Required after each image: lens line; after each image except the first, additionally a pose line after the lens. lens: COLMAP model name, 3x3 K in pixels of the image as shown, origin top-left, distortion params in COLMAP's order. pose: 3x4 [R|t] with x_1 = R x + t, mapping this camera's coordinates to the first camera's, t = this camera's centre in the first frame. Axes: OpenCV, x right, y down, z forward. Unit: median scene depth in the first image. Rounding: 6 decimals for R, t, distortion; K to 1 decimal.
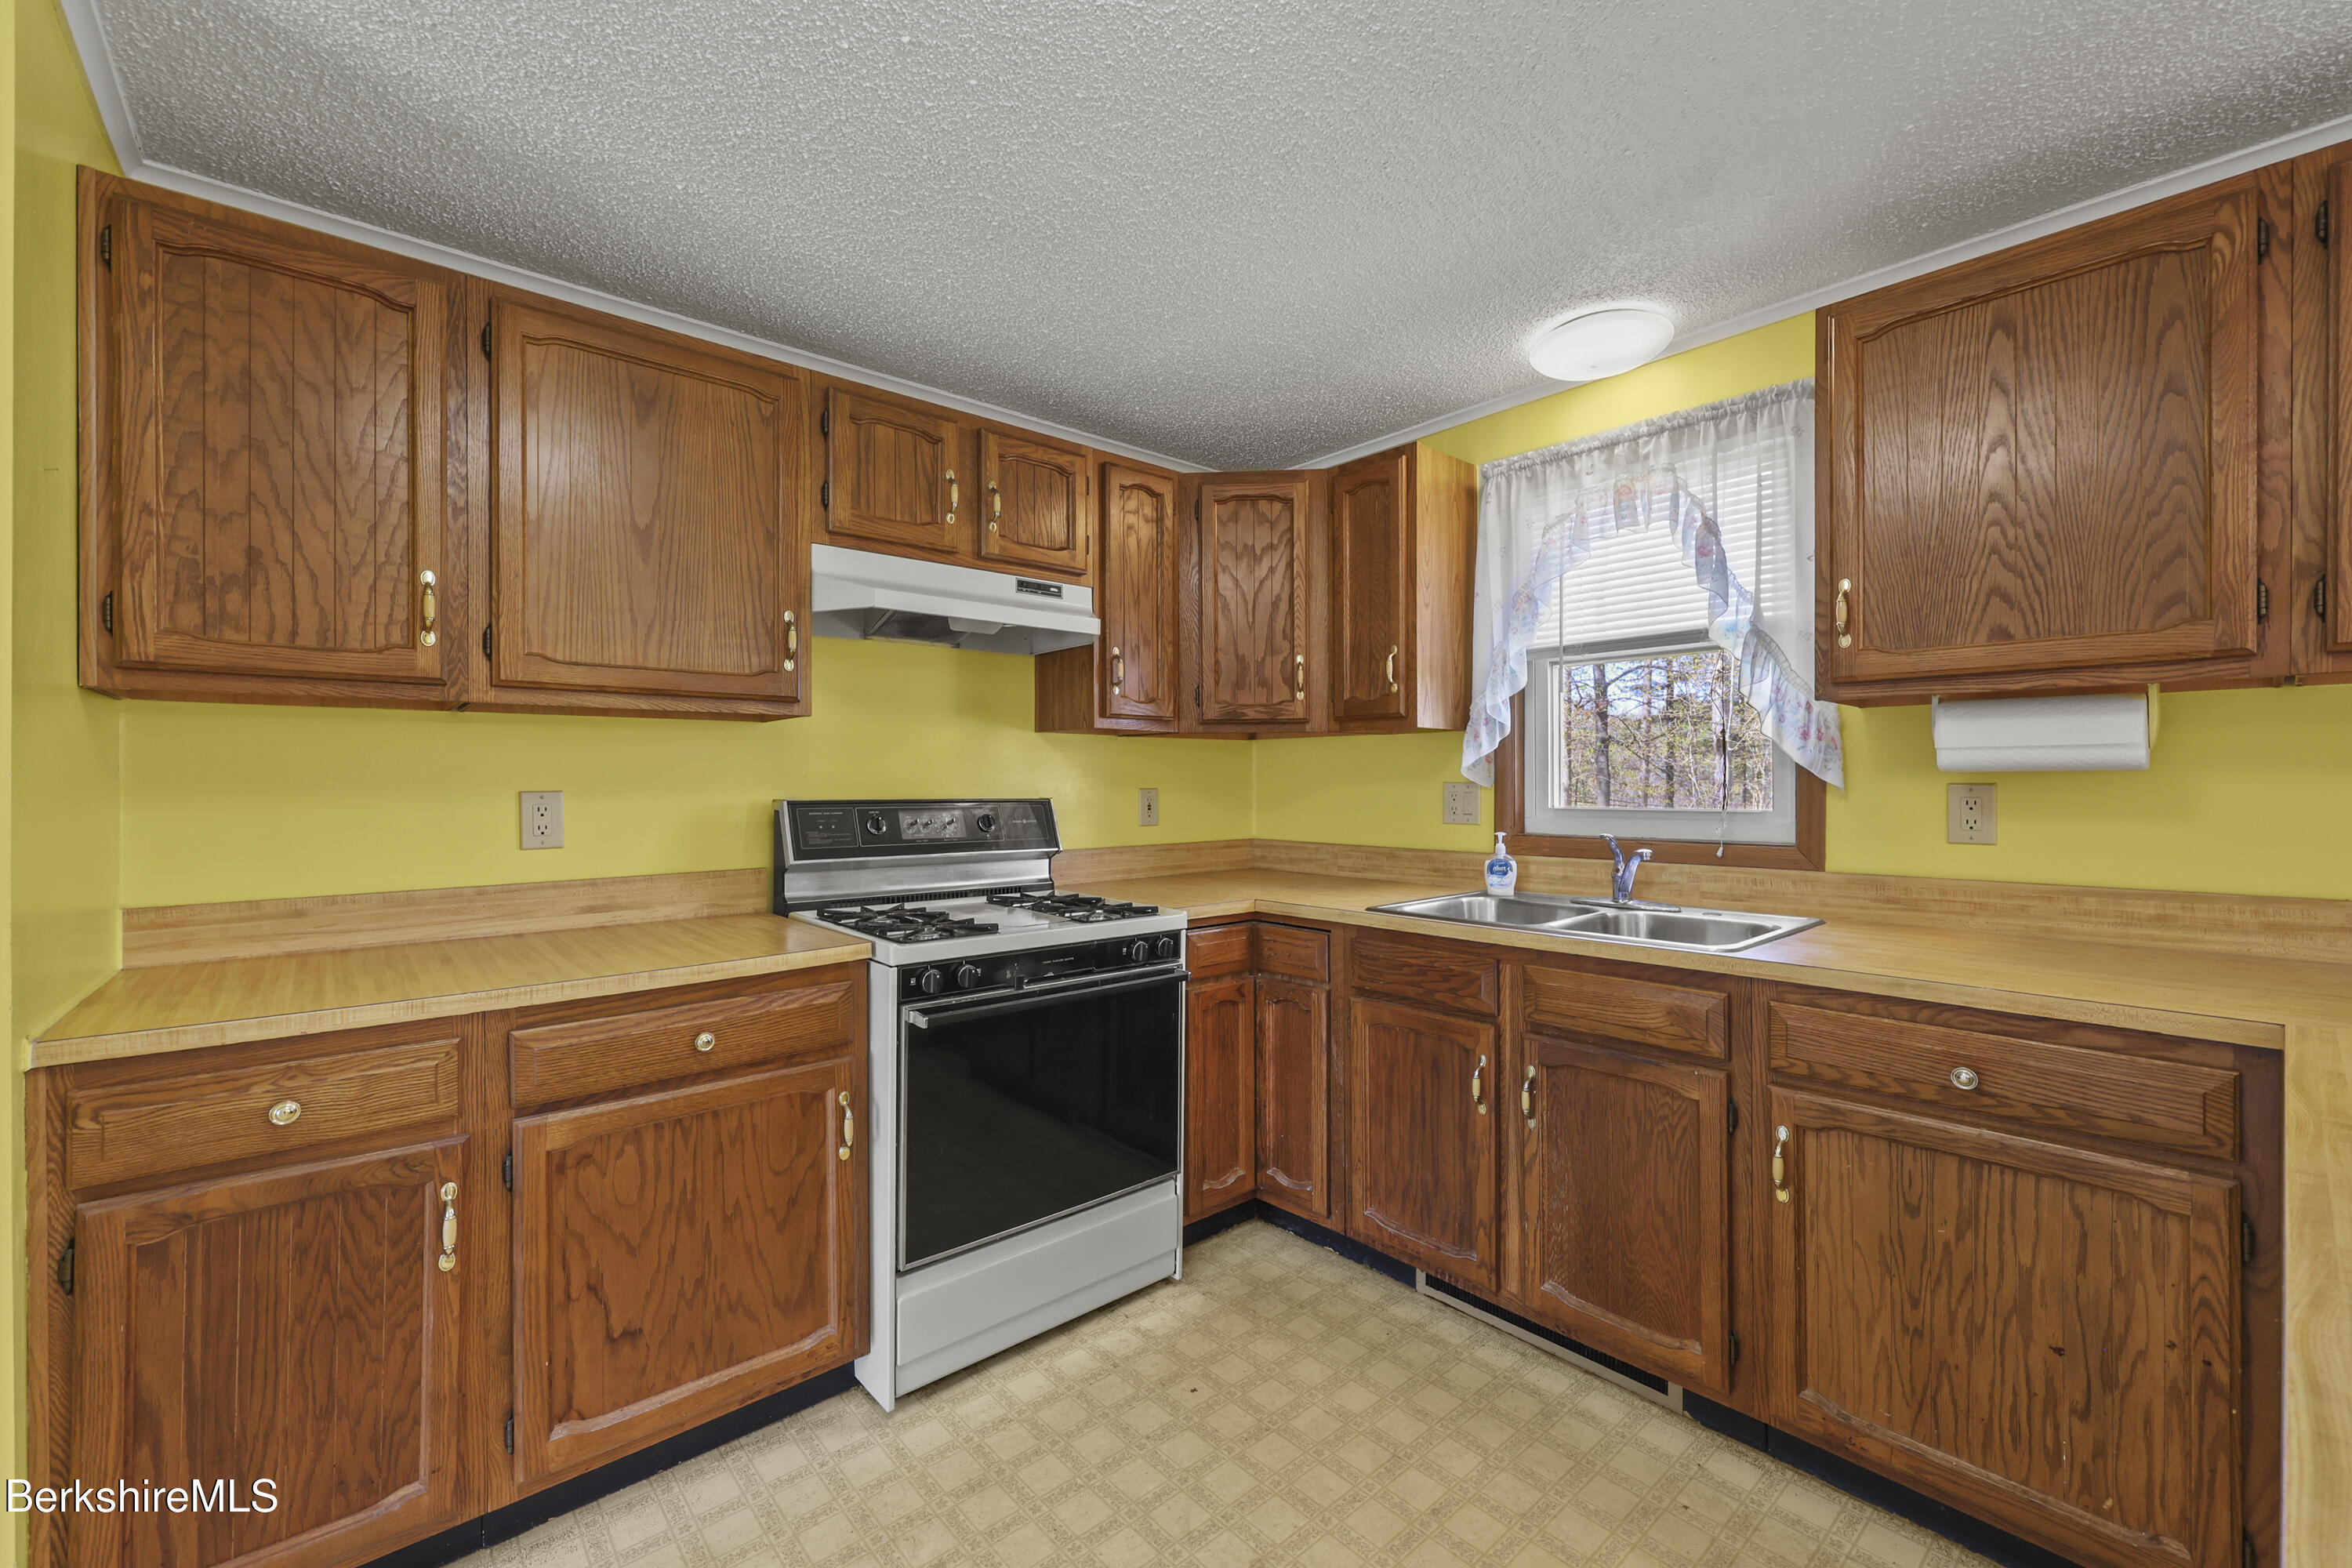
lens RADIAL K [[957.3, 0, 1174.1], [0, 957.3, 786.1], [0, 0, 1]] dist [-0.000423, -0.000896]
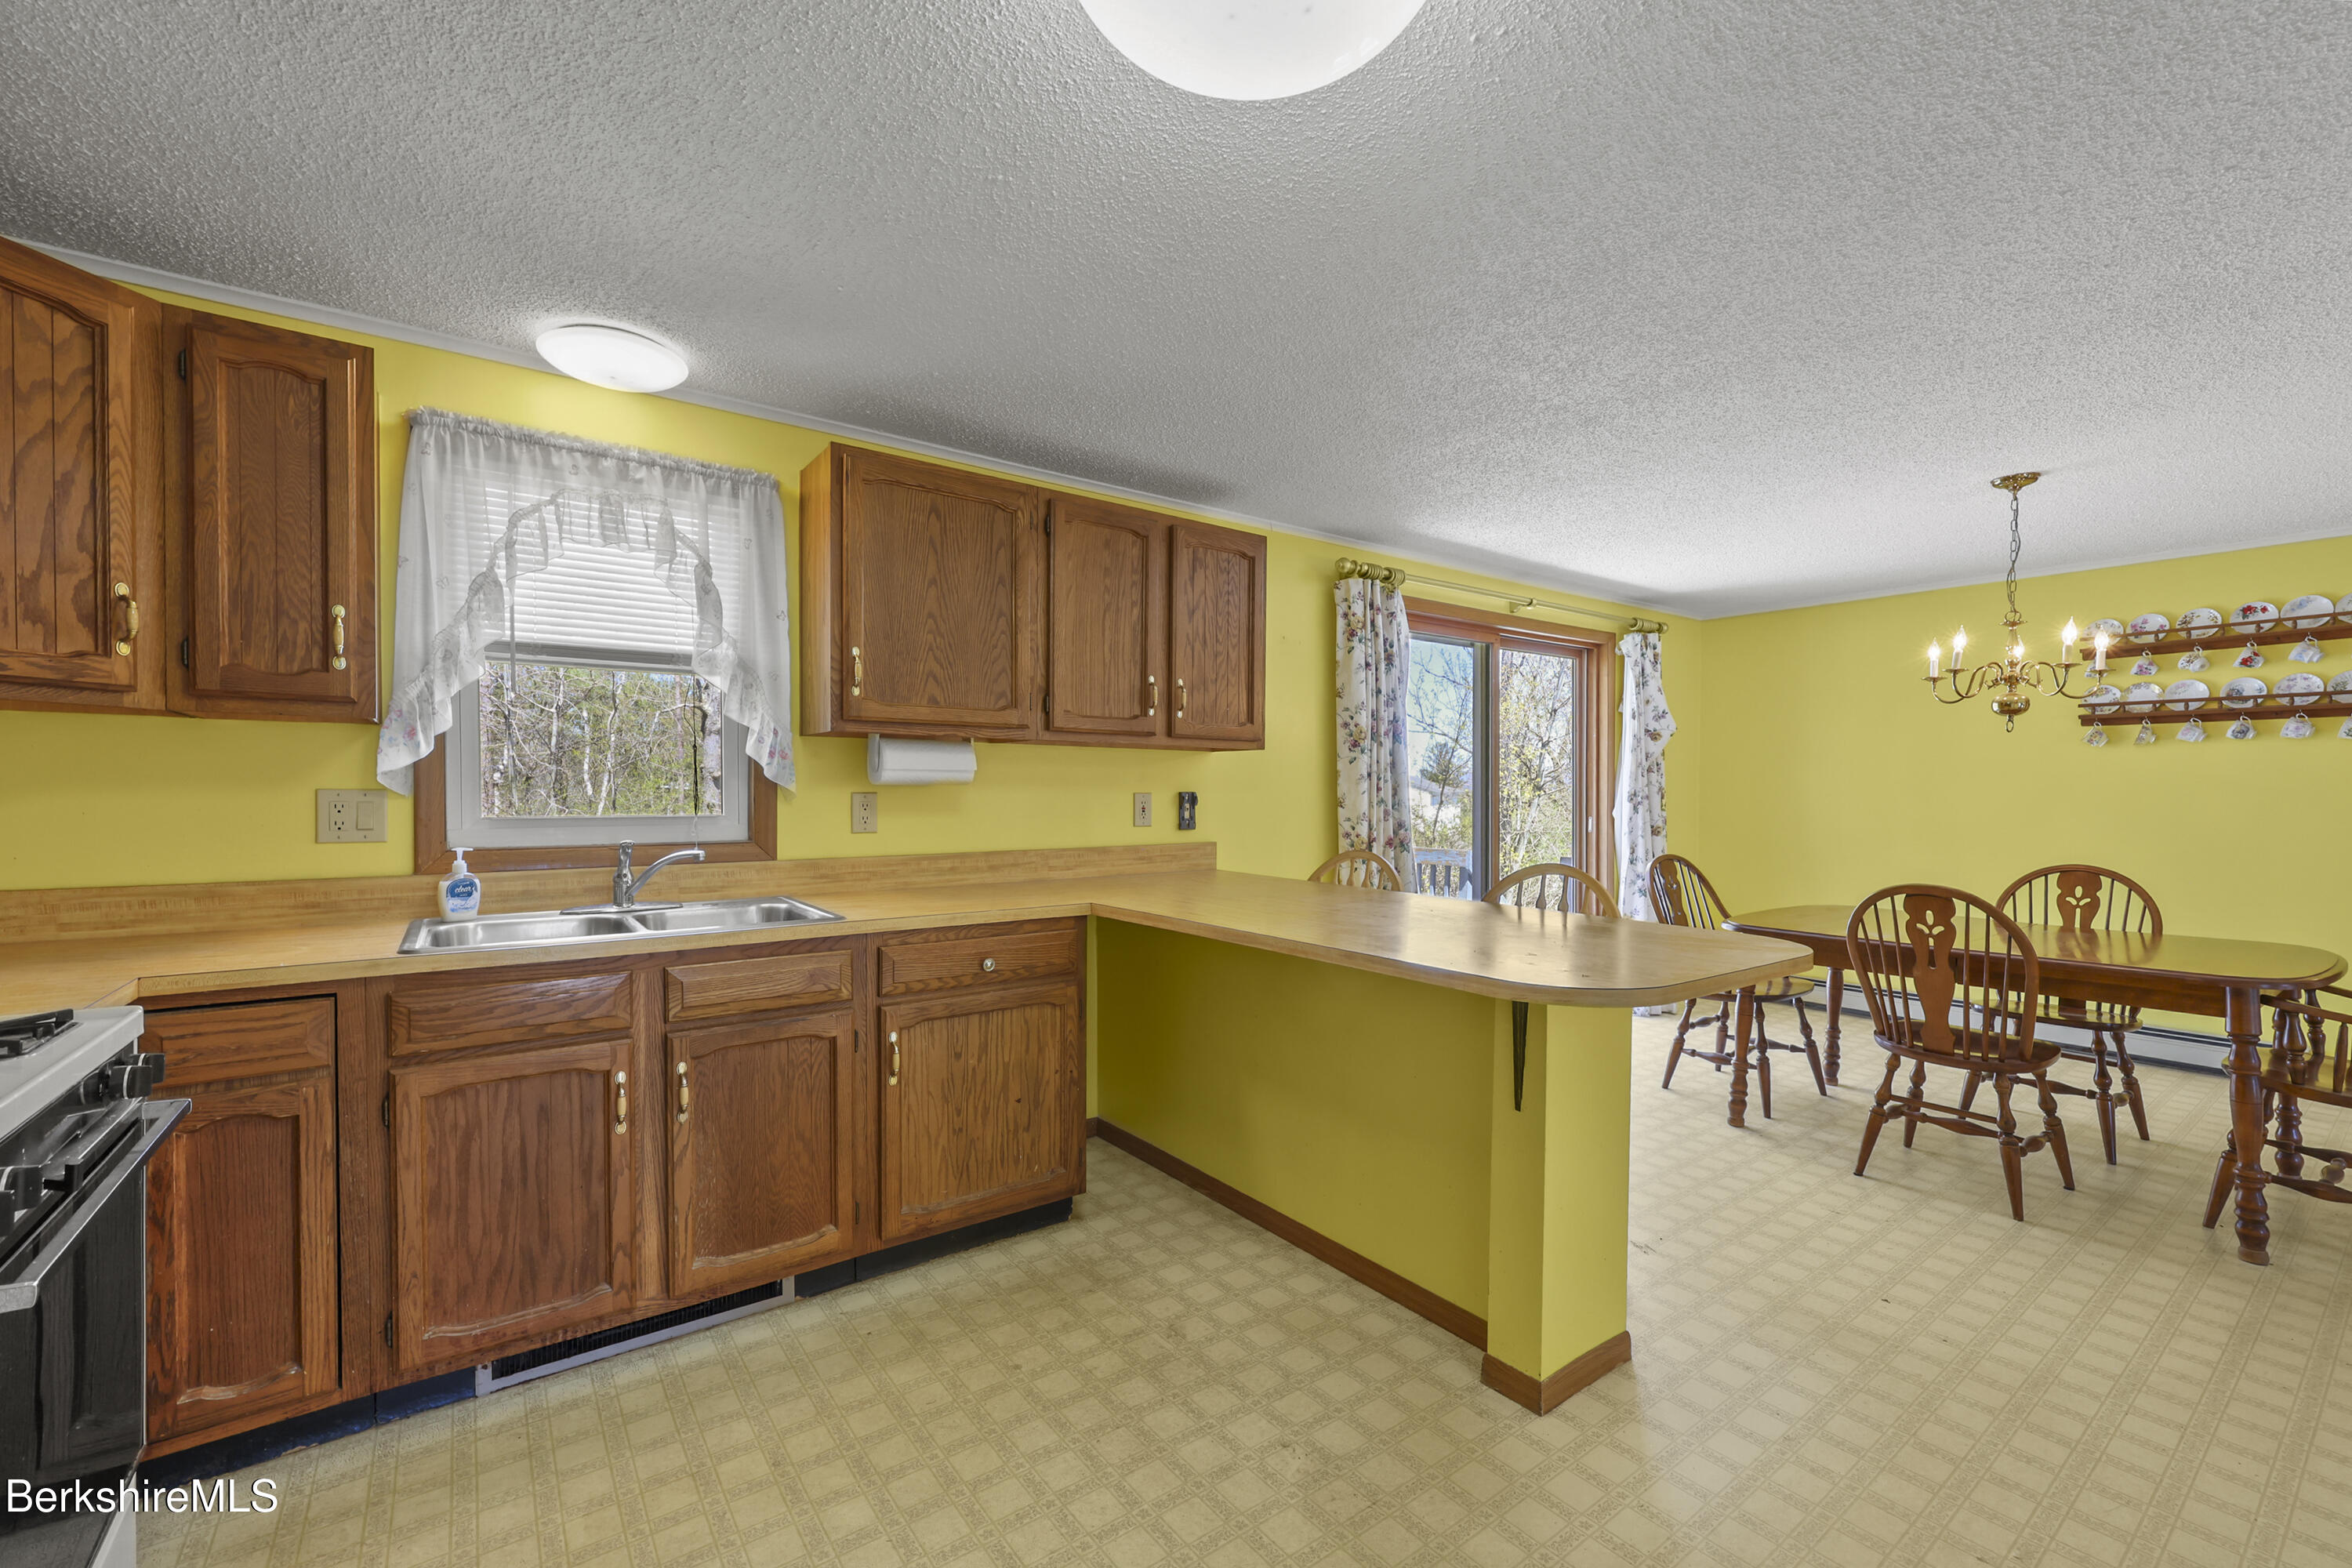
lens RADIAL K [[957.3, 0, 1181.8], [0, 957.3, 813.0], [0, 0, 1]] dist [-0.000423, -0.000896]
pose [[0.085702, -0.018670, 0.996146, -0.570664], [0.000309, 0.999825, 0.018713, 0.001248], [-0.996321, -0.001295, 0.085692, 0.344209]]
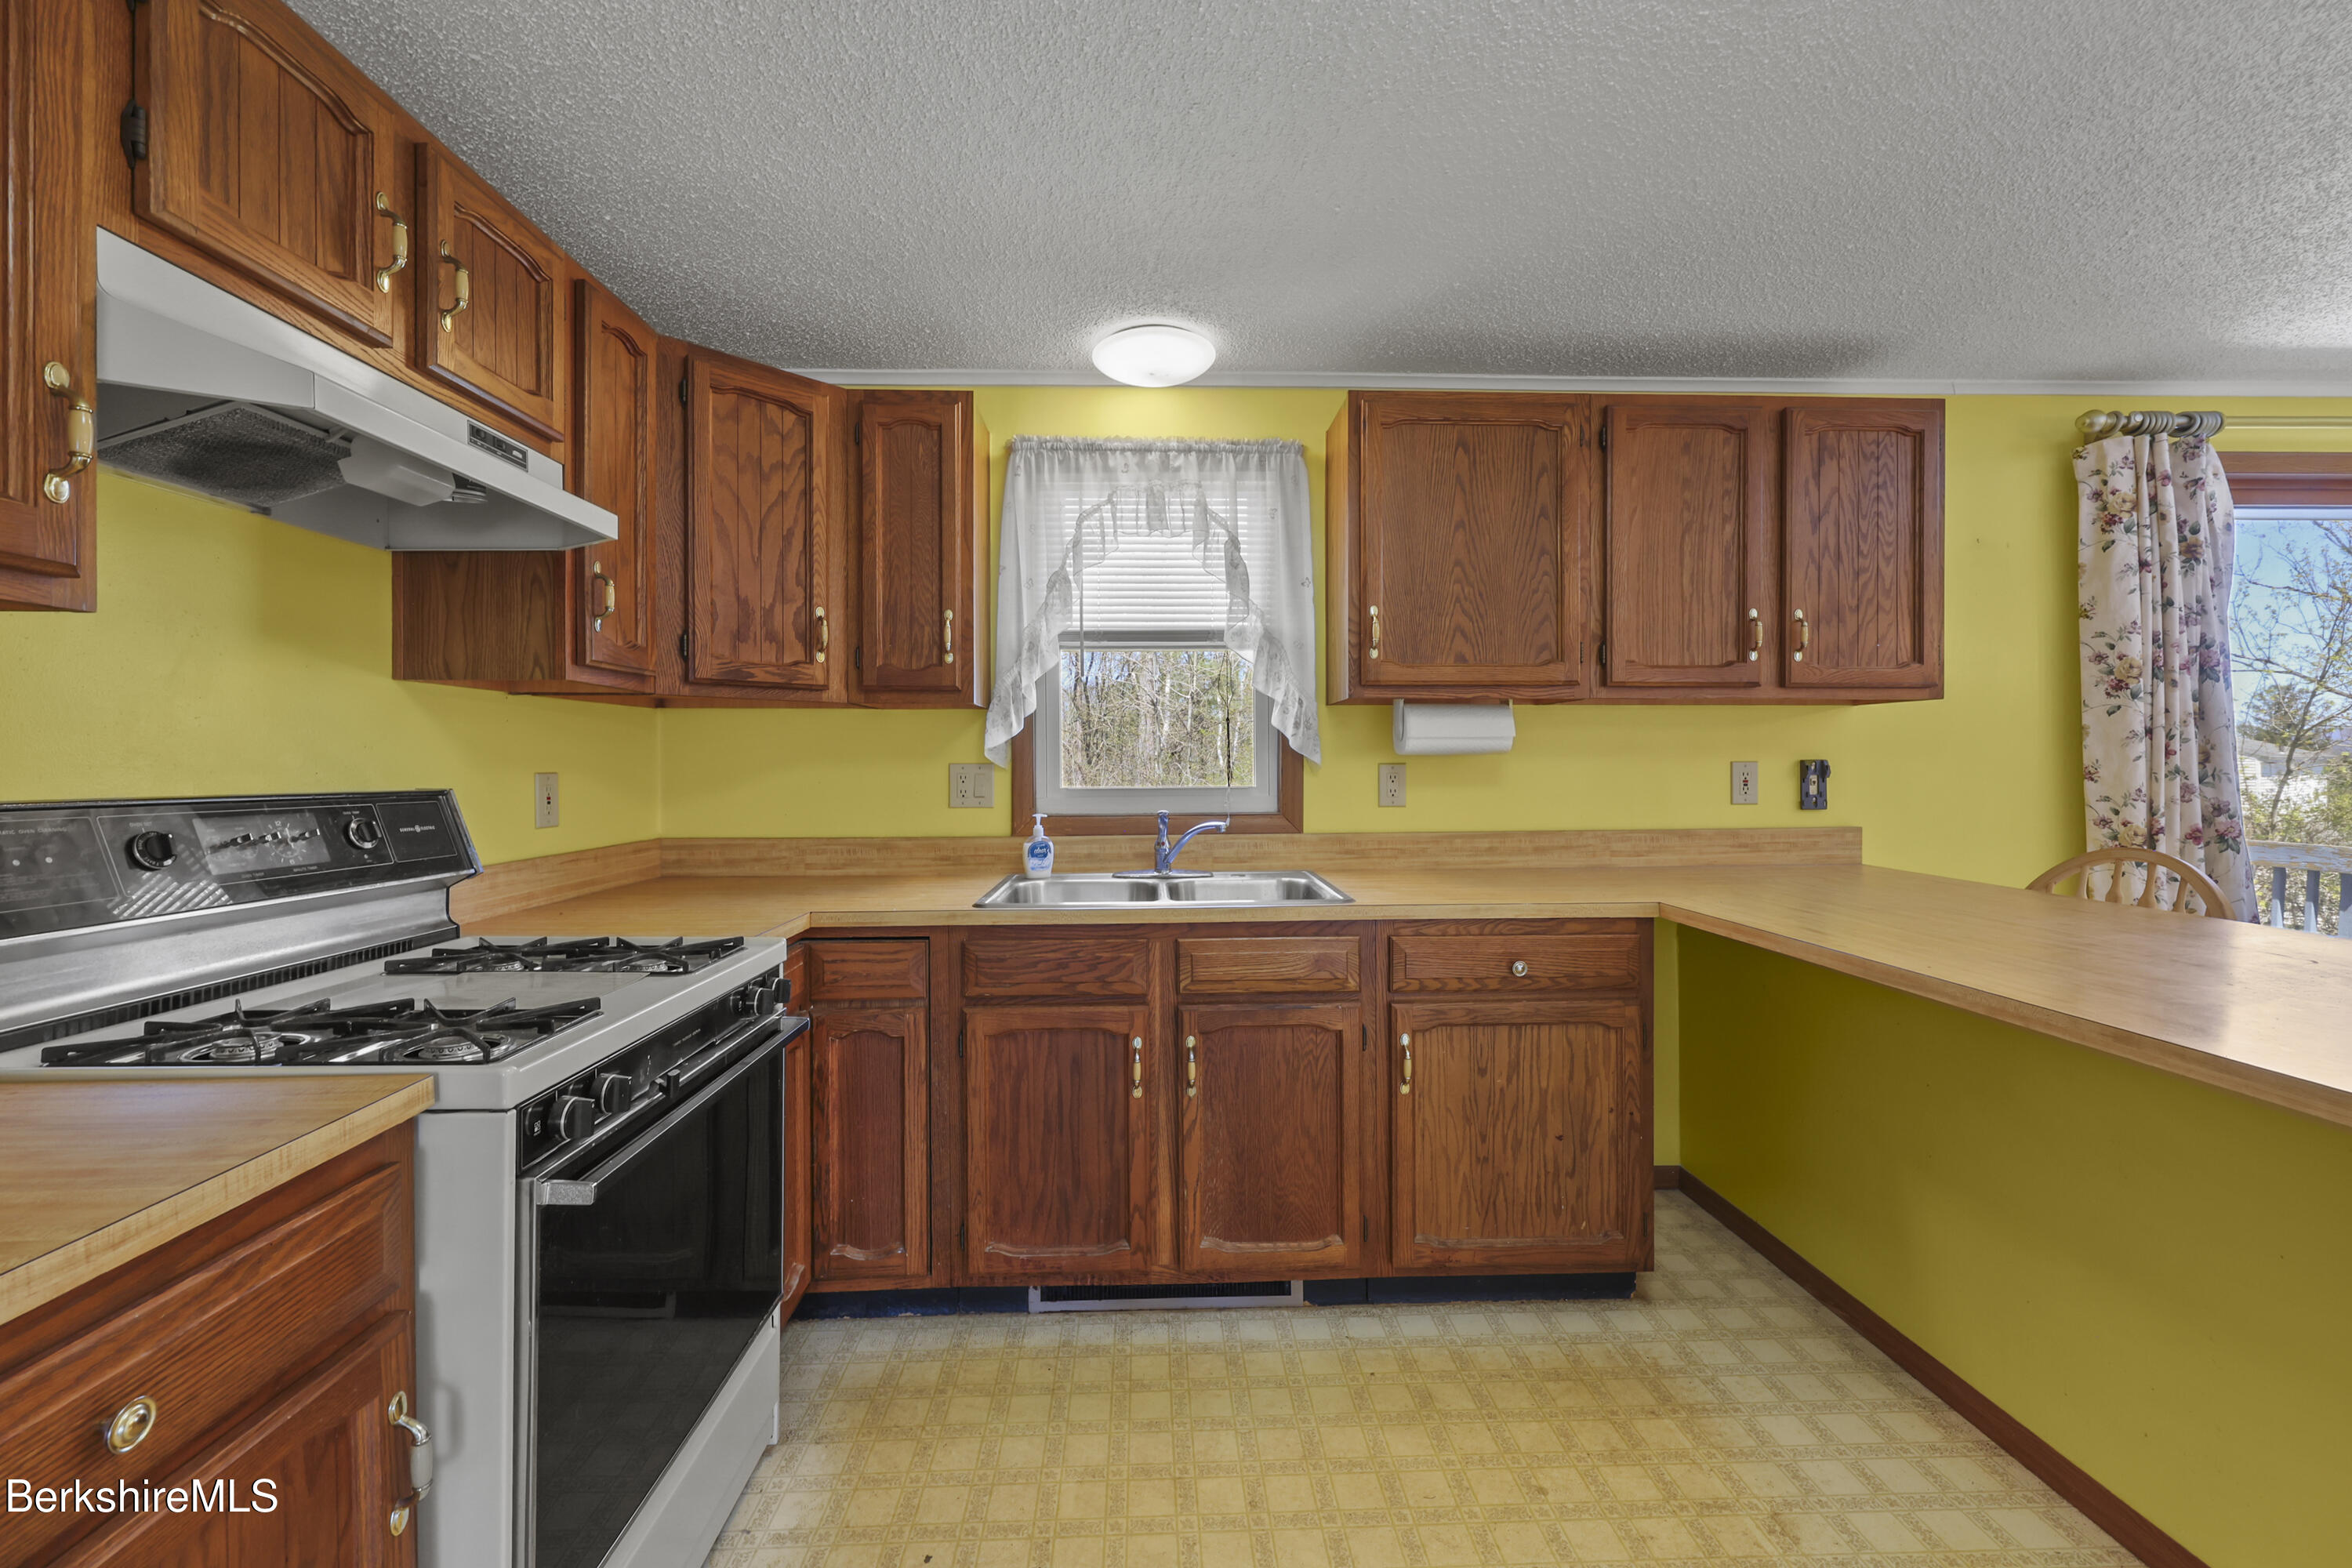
lens RADIAL K [[957.3, 0, 1176.5], [0, 957.3, 765.6], [0, 0, 1]] dist [-0.000423, -0.000896]
pose [[0.631795, -0.001514, 0.775134, -0.409055], [0.005586, 0.999981, -0.002600, 0.002145], [-0.775116, 0.005973, 0.631791, 0.332403]]
